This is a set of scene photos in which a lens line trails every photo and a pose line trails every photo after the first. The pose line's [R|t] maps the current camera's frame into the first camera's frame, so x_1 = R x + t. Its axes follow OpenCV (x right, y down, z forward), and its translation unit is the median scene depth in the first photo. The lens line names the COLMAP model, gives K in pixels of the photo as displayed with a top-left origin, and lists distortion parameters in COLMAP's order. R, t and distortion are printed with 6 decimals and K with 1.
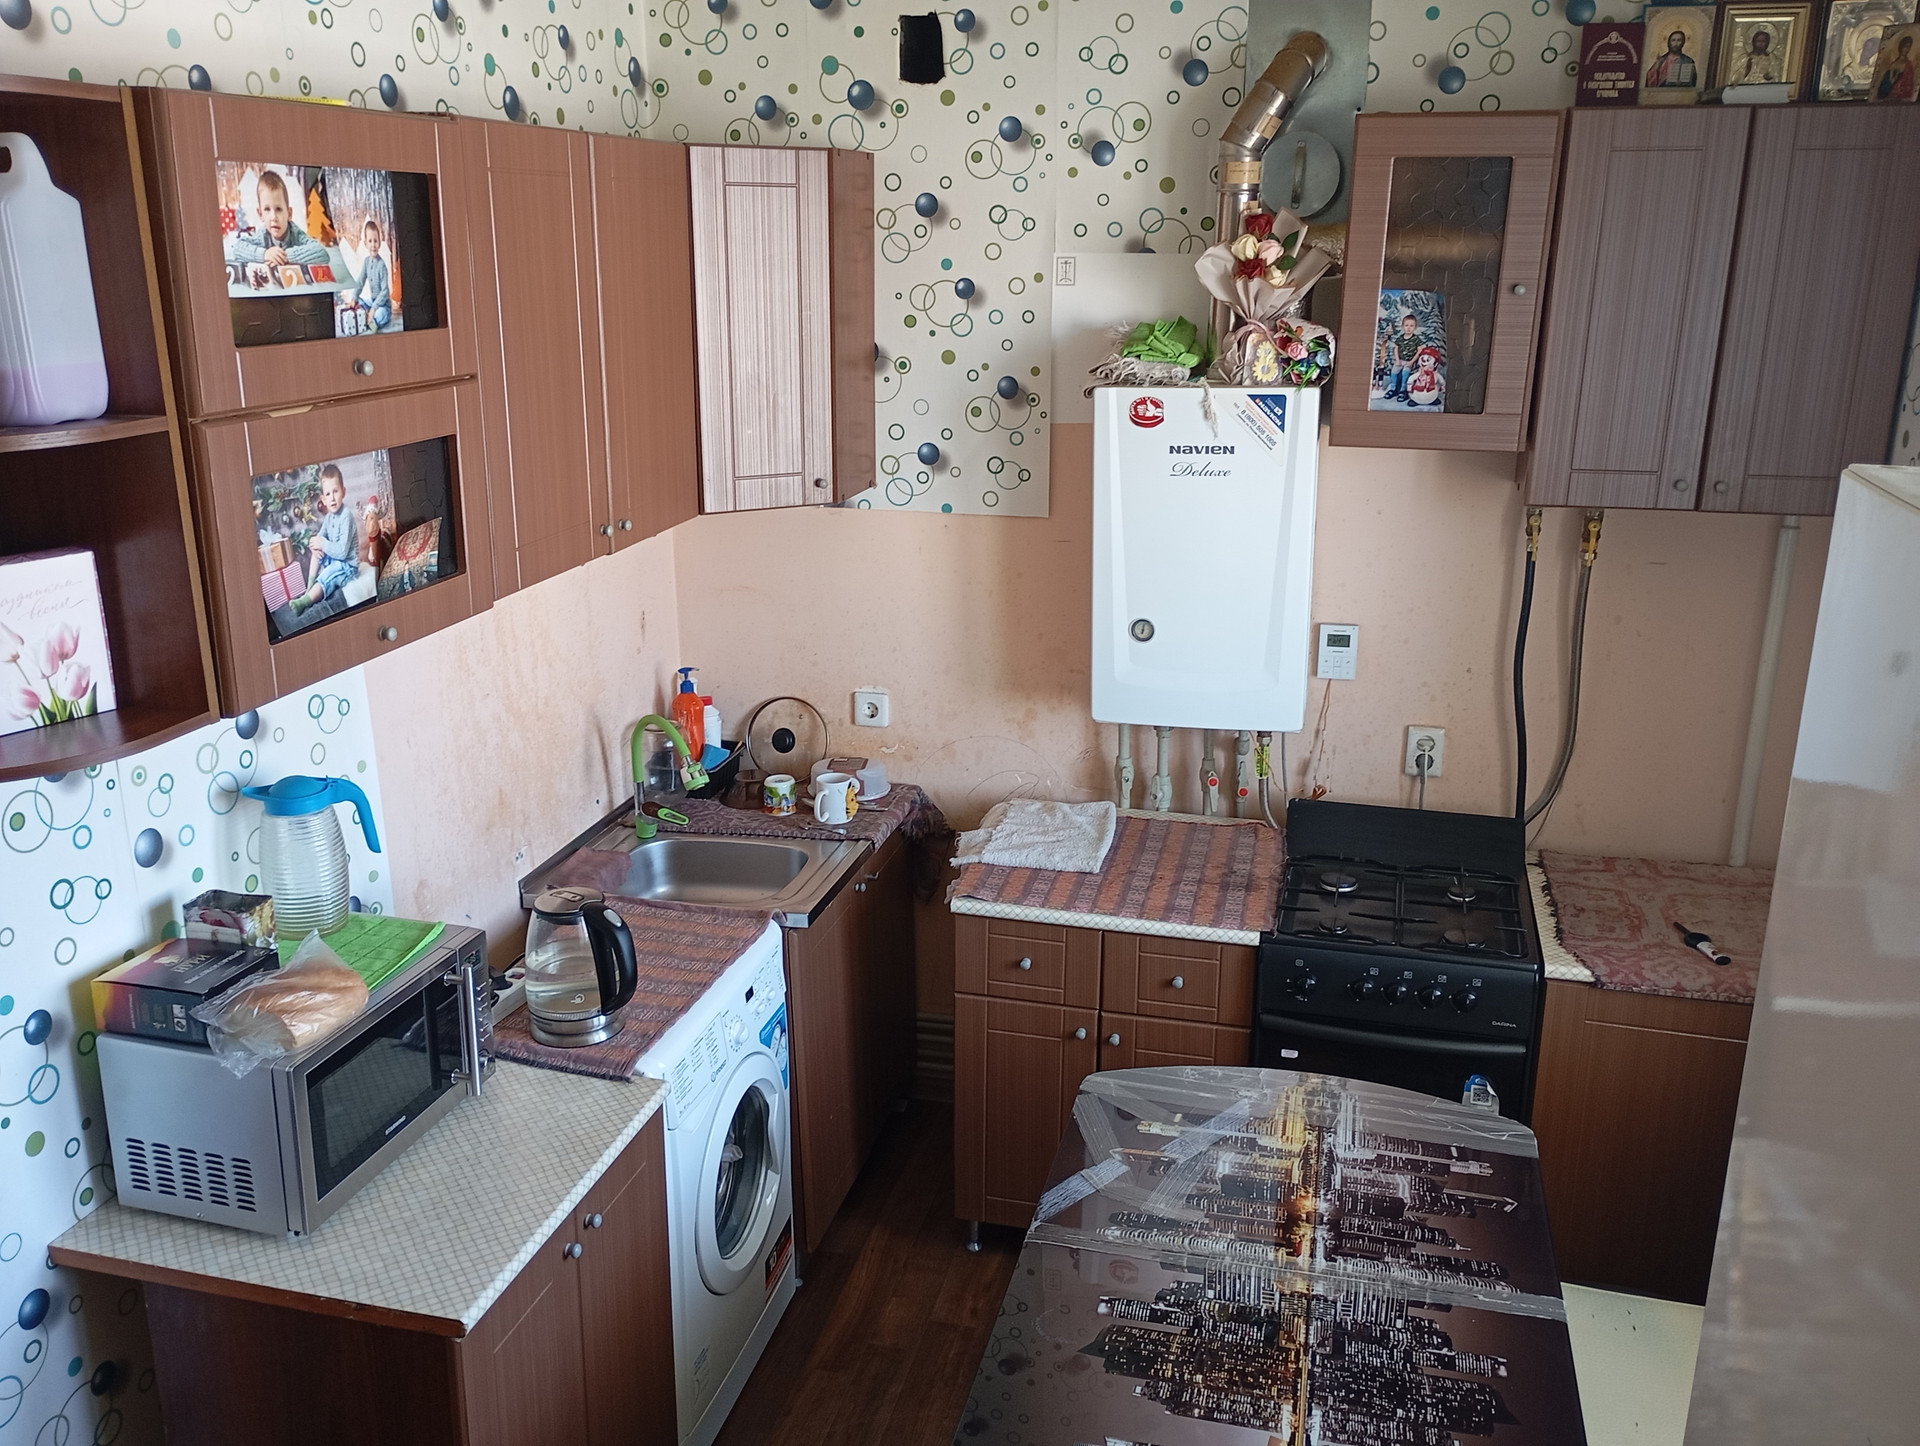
lens RADIAL K [[1626.1, 0, 958.2], [0, 1626.1, 691.0], [0, 0, 1]] dist [0.008027, -0.007553]
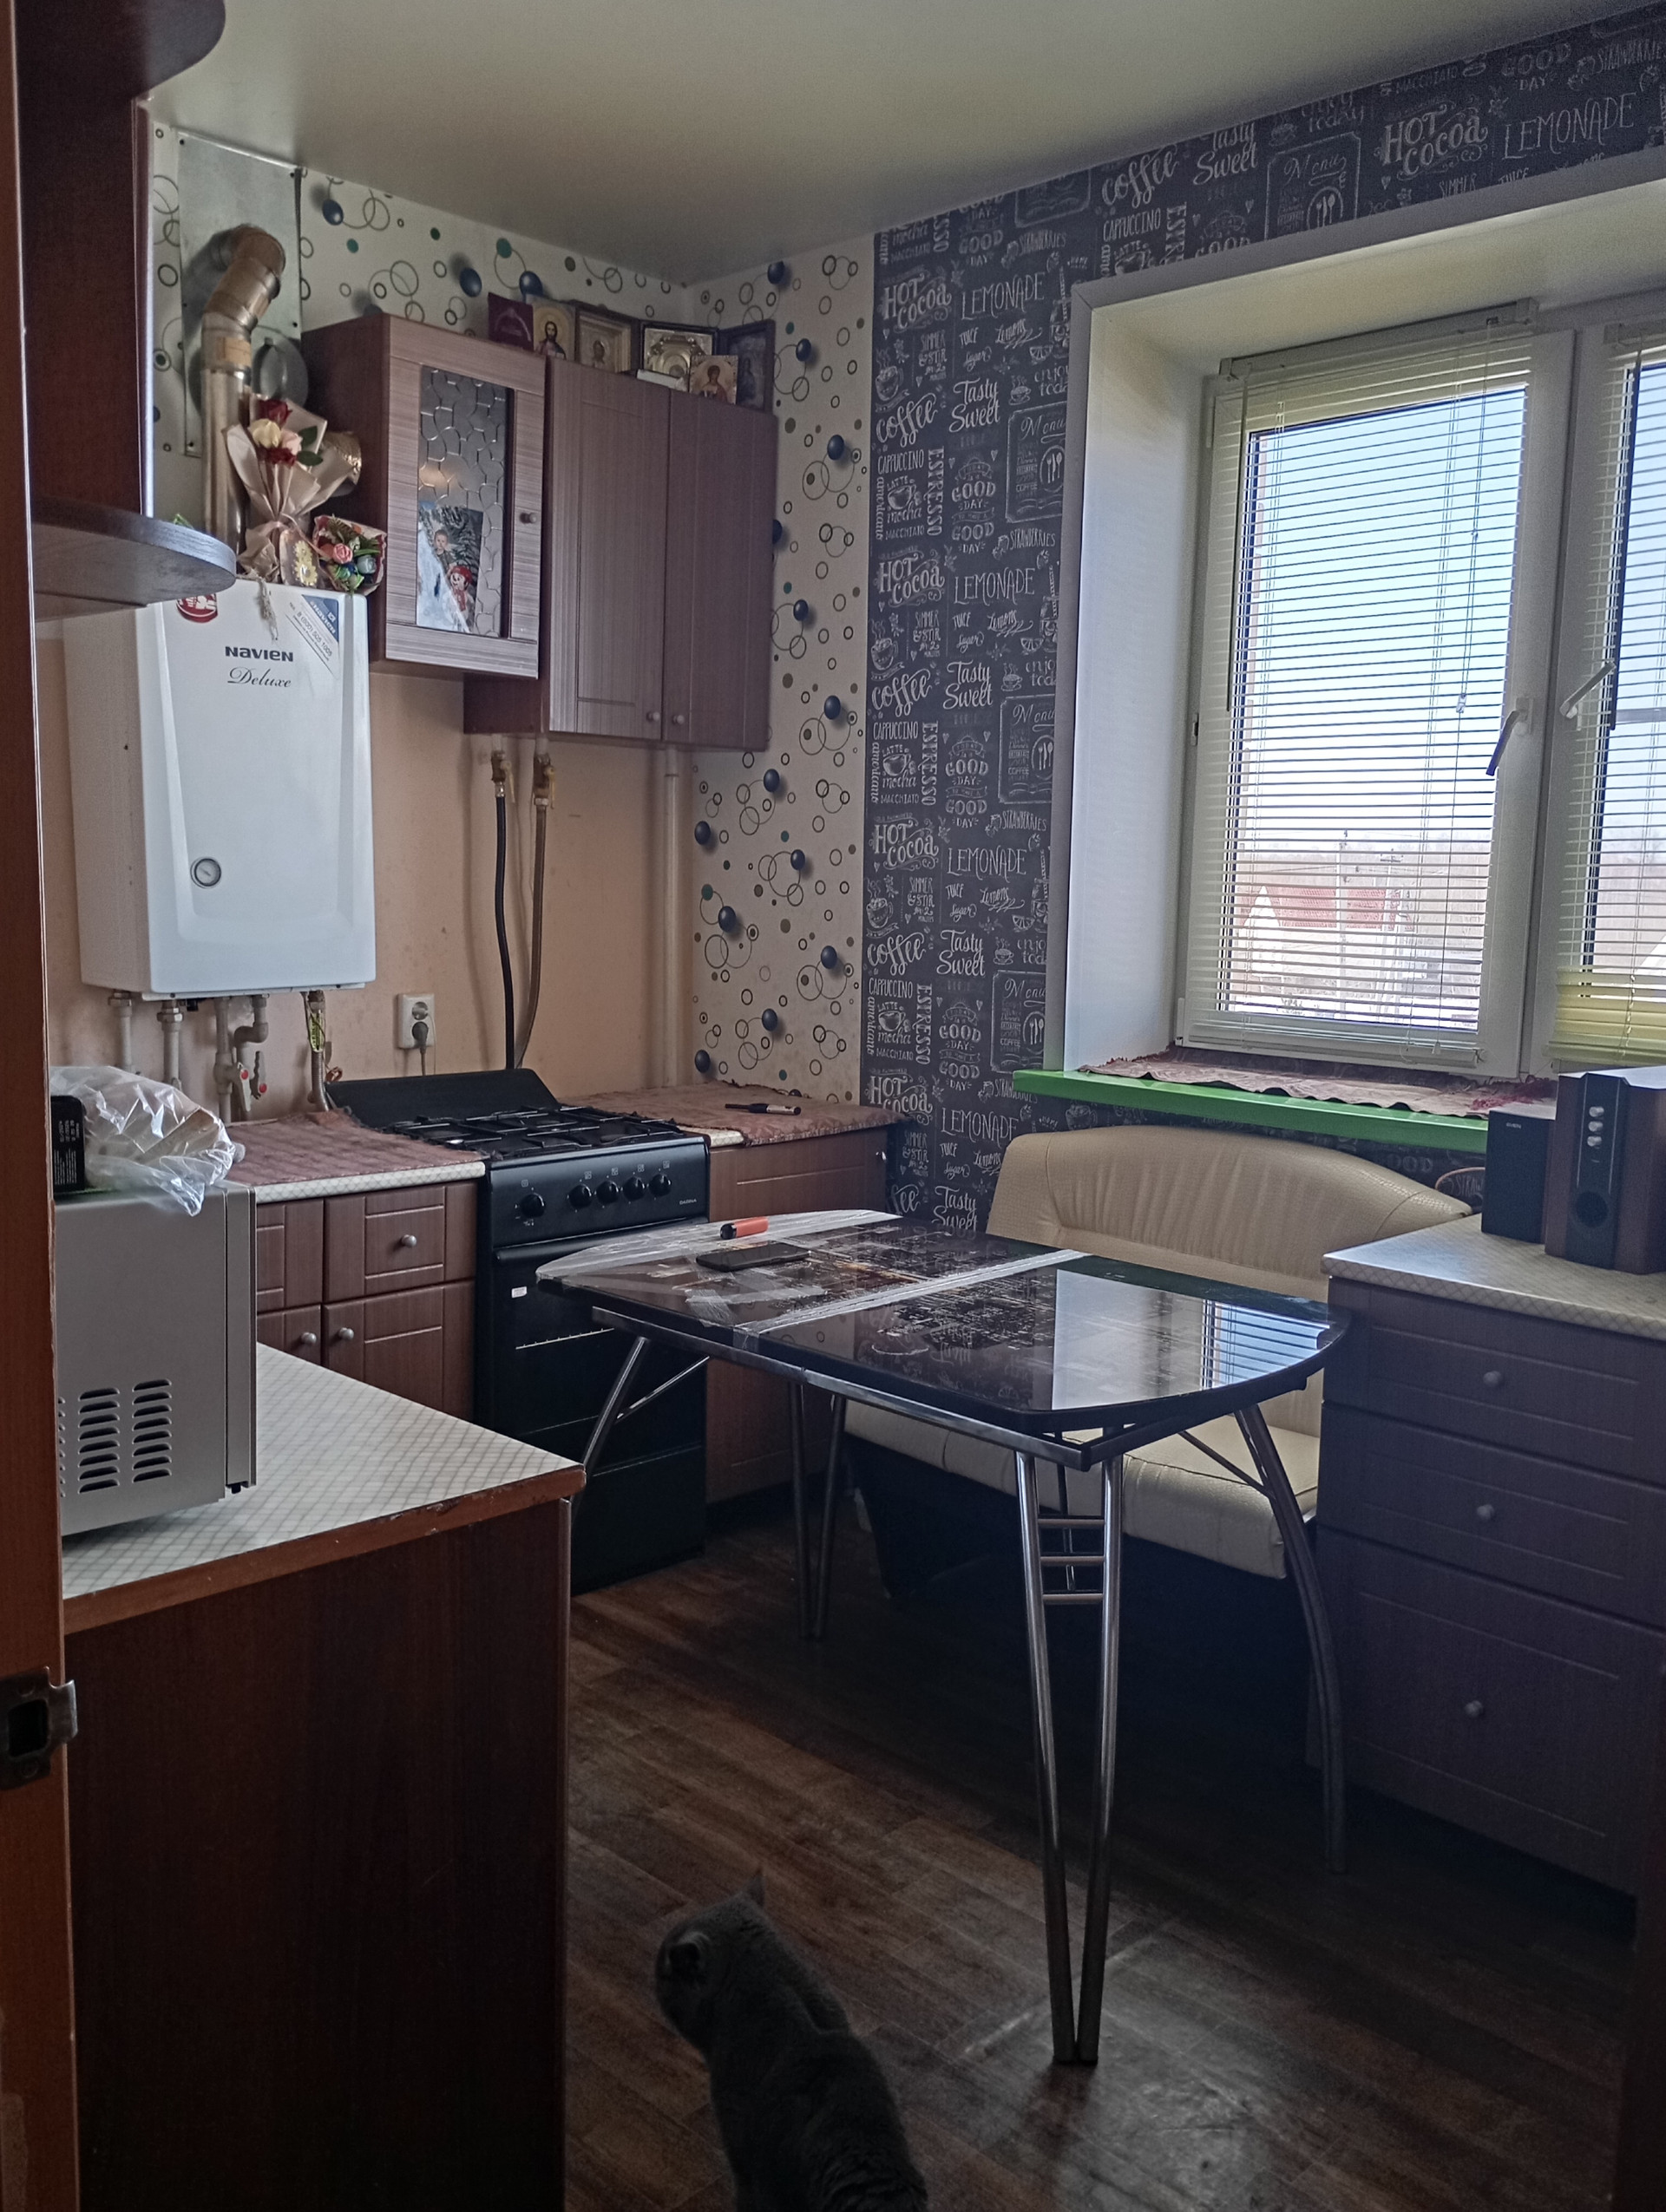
lens RADIAL K [[1832.9, 0, 832.8], [0, 1832.9, 1103.8], [0, 0, 1]] dist [0.039316, -0.078682]
pose [[0.497524, -0.097885, 0.861910, -0.576520], [0.212366, 0.977121, -0.011616, 0.165011], [-0.841053, 0.188820, 0.506929, 0.294315]]
